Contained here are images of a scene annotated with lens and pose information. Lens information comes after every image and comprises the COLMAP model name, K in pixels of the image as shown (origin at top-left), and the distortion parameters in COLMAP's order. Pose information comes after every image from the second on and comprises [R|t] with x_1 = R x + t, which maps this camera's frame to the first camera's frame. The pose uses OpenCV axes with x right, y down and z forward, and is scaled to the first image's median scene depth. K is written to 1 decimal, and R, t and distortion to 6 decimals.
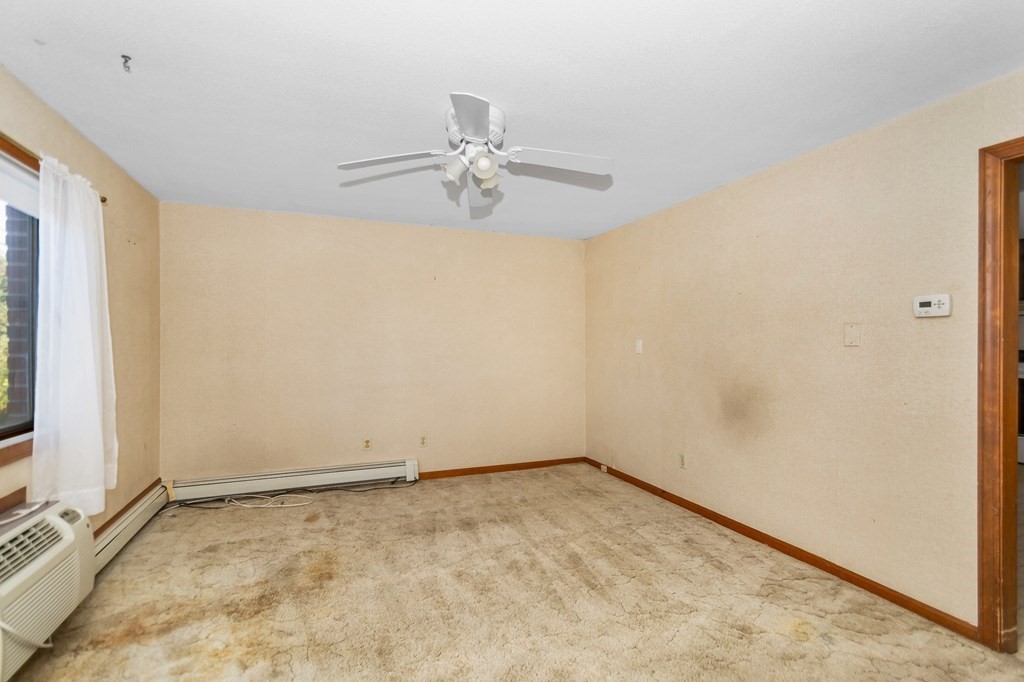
lens RADIAL K [[472.0, 0, 544.8], [0, 472.0, 341.9], [0, 0, 1]] dist [0.014678, -0.006275]
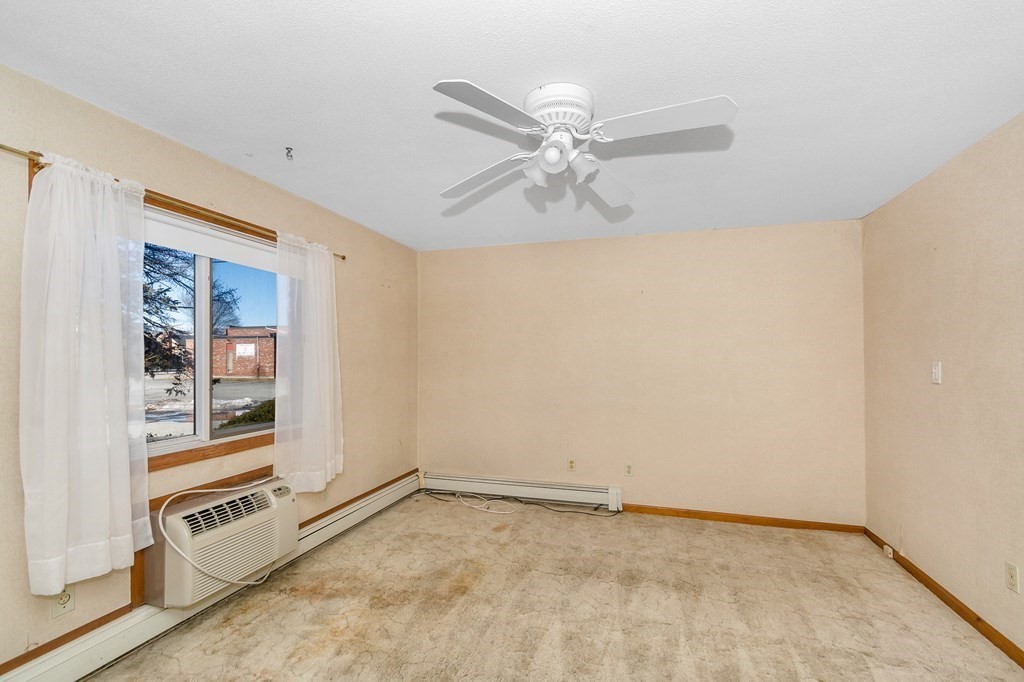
lens RADIAL K [[472.0, 0, 511.4], [0, 472.0, 351.5], [0, 0, 1]] dist [0.014678, -0.006275]
pose [[0.774922, -0.005833, -0.632030, 0.204297], [-0.003392, 0.999905, -0.013386, -0.011666], [0.632048, 0.012517, 0.774828, 0.185802]]
